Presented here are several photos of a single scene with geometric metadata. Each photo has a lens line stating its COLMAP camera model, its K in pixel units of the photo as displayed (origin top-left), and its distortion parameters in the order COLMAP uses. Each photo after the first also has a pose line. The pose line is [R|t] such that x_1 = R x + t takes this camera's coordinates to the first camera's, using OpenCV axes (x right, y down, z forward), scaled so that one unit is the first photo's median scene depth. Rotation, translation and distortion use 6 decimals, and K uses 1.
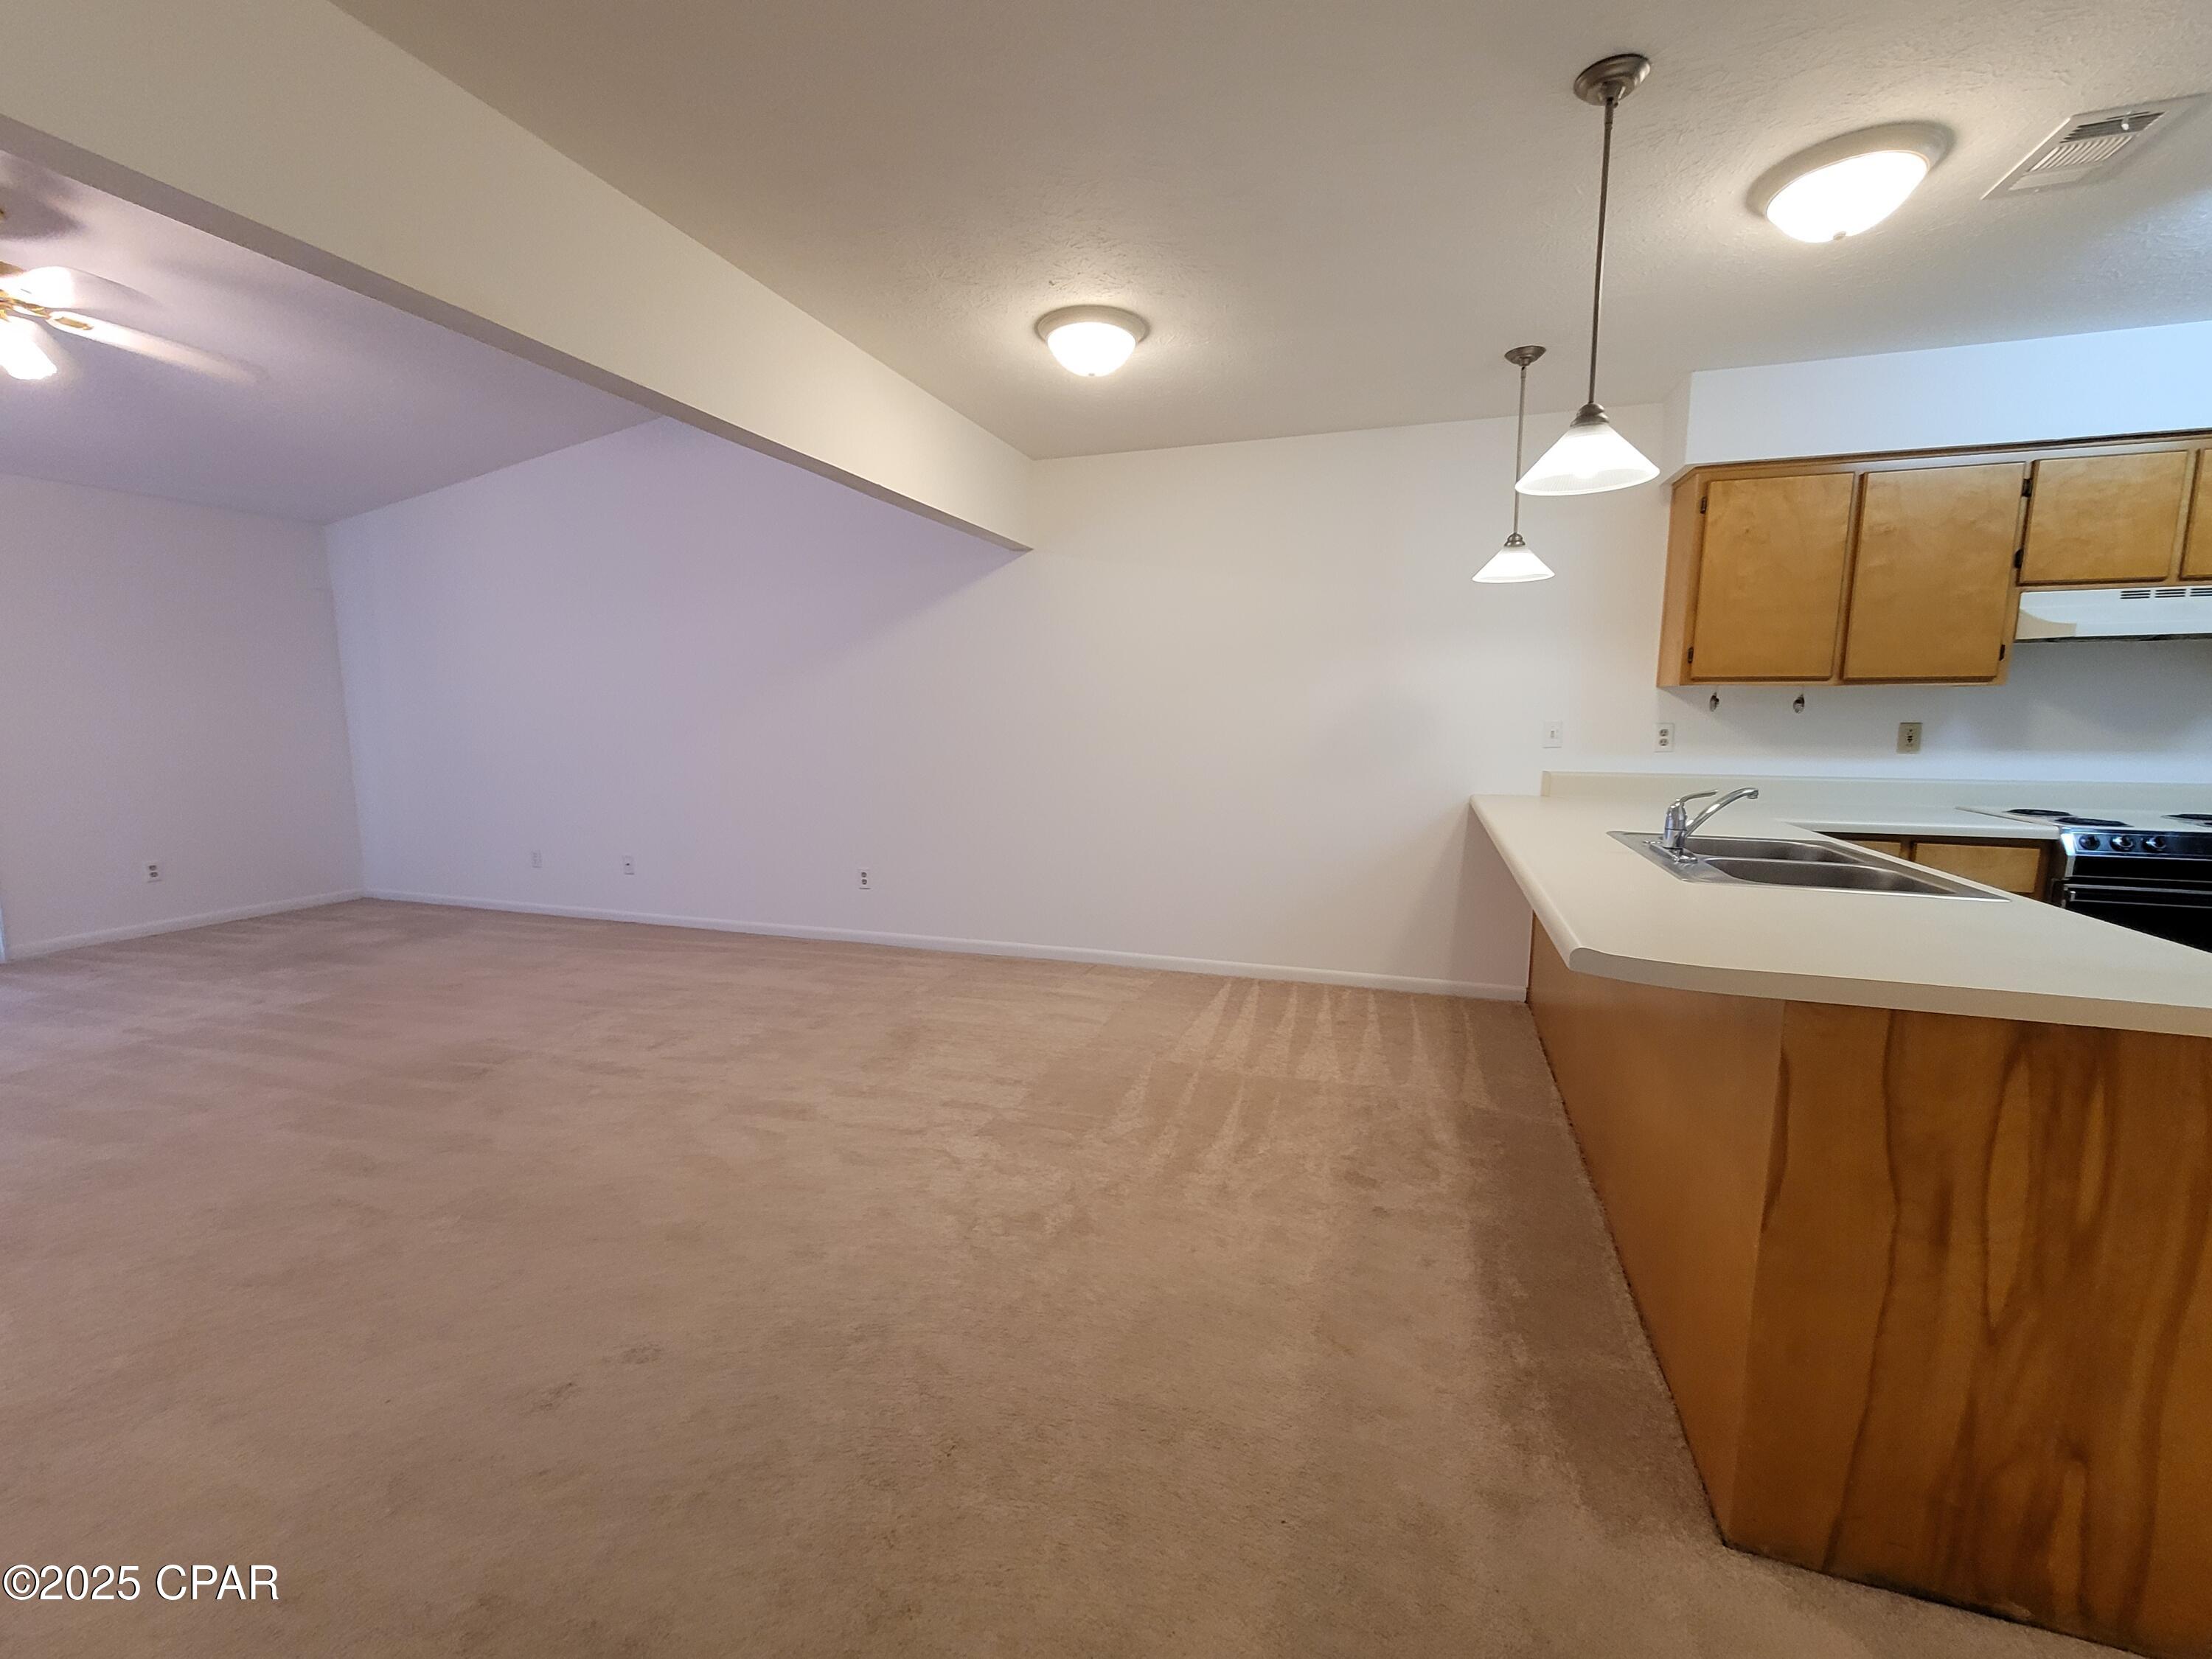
lens RADIAL K [[900.2, 0, 1119.0], [0, 900.2, 837.6], [0, 0, 1]] dist [0.000985, -0.000302]
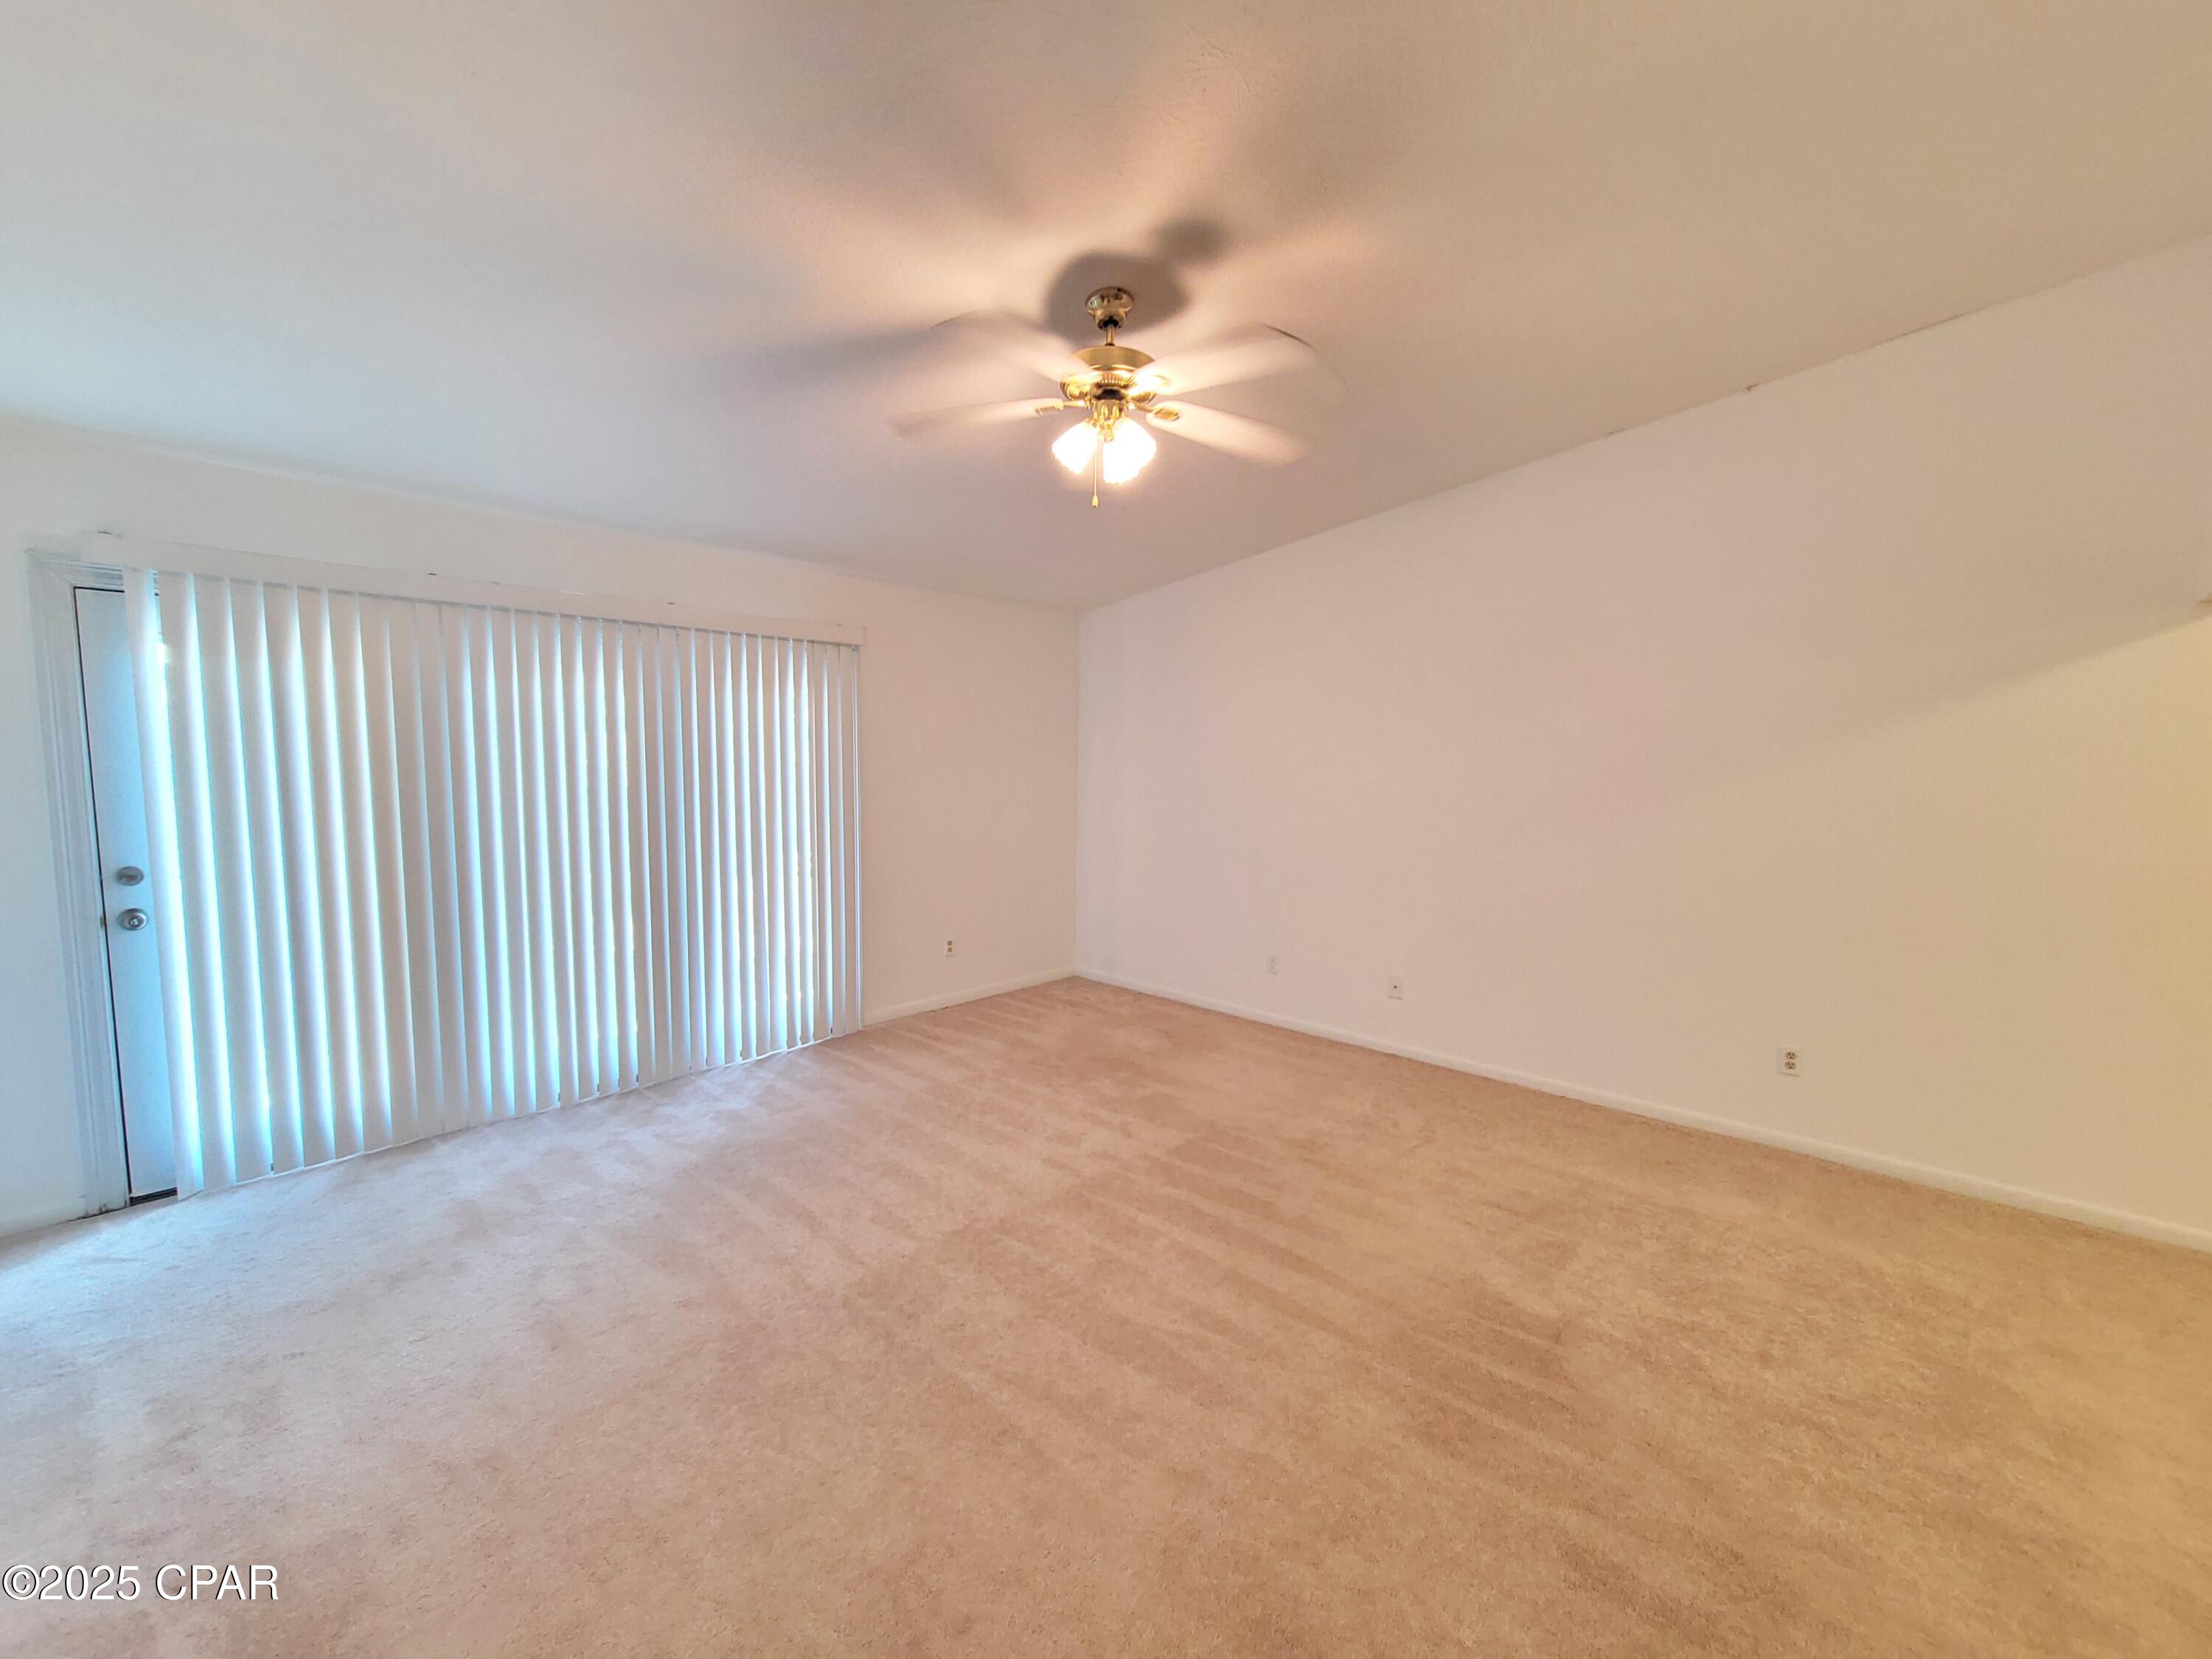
lens RADIAL K [[900.2, 0, 1111.6], [0, 900.2, 826.0], [0, 0, 1]] dist [0.000985, -0.000302]
pose [[0.911626, 0.046193, -0.408416, -0.548512], [-0.071497, 0.996337, -0.046902, -0.077219], [0.404753, 0.071958, 0.911590, 0.121688]]
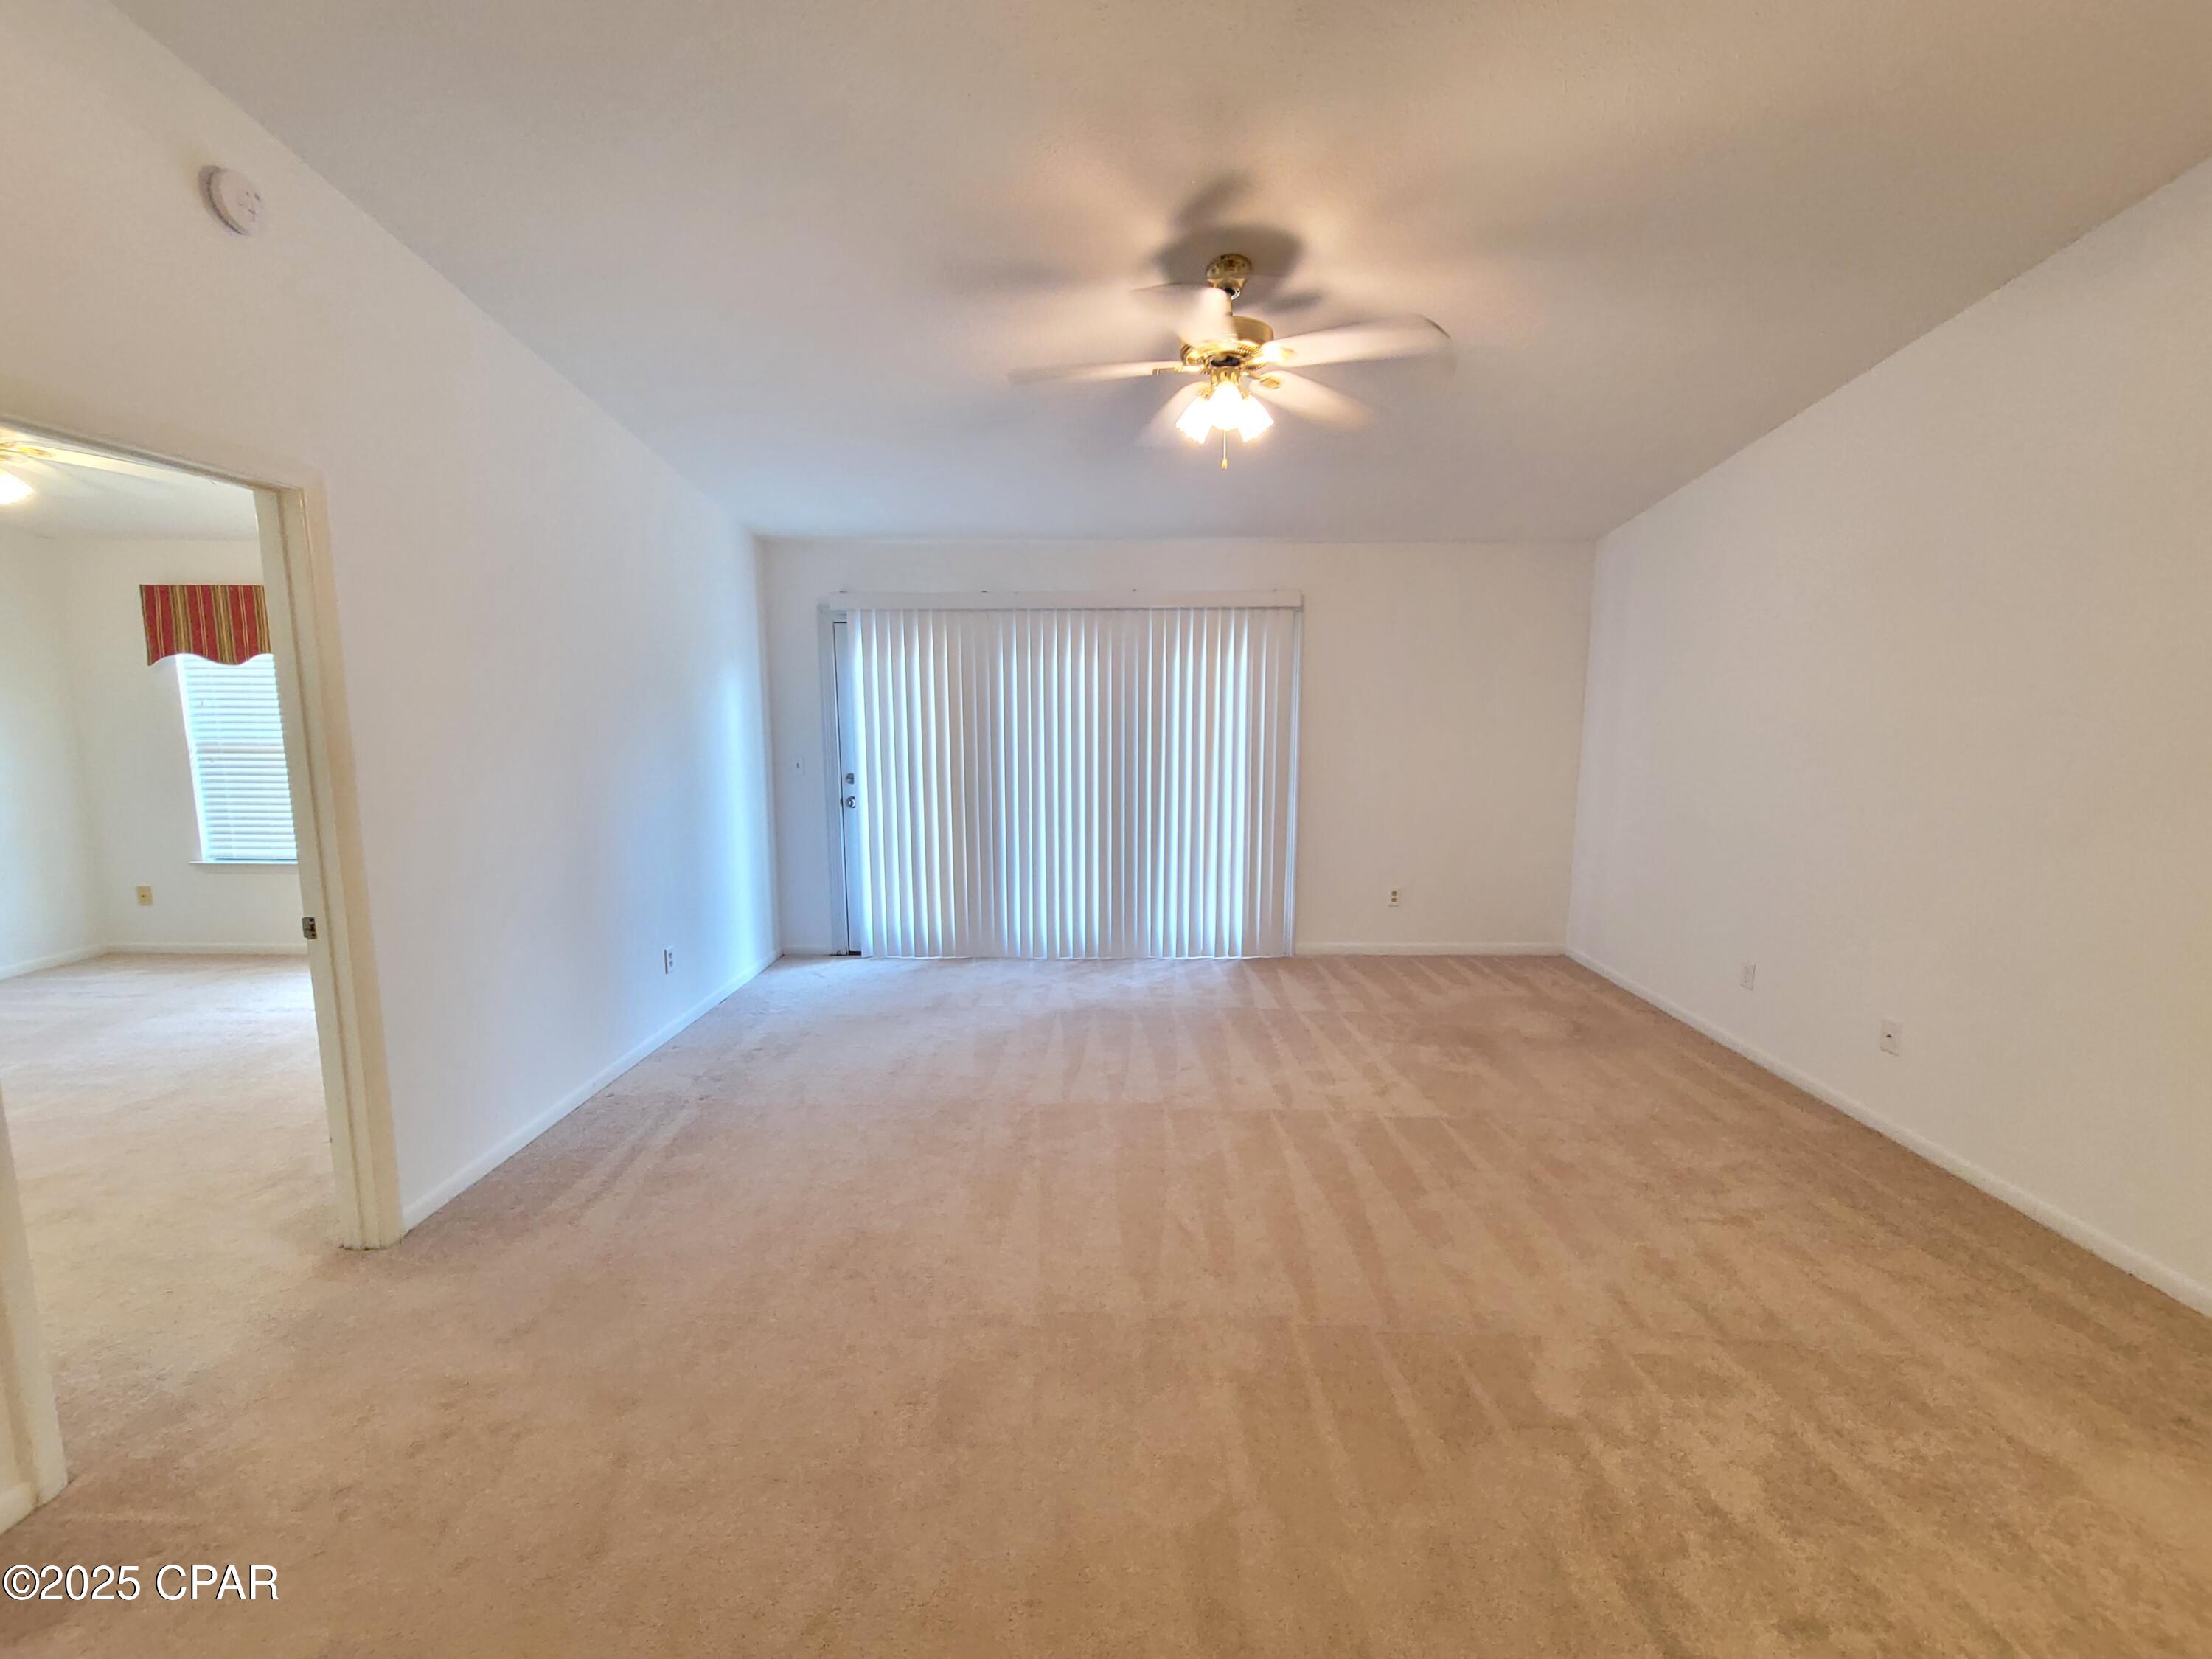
lens RADIAL K [[900.2, 0, 1125.7], [0, 900.2, 829.3], [0, 0, 1]] dist [0.000985, -0.000302]
pose [[0.310821, 0.128708, -0.941714, -0.200592], [-0.131694, 0.987064, 0.091439, -0.112682], [0.941301, 0.095597, 0.323750, 0.398447]]
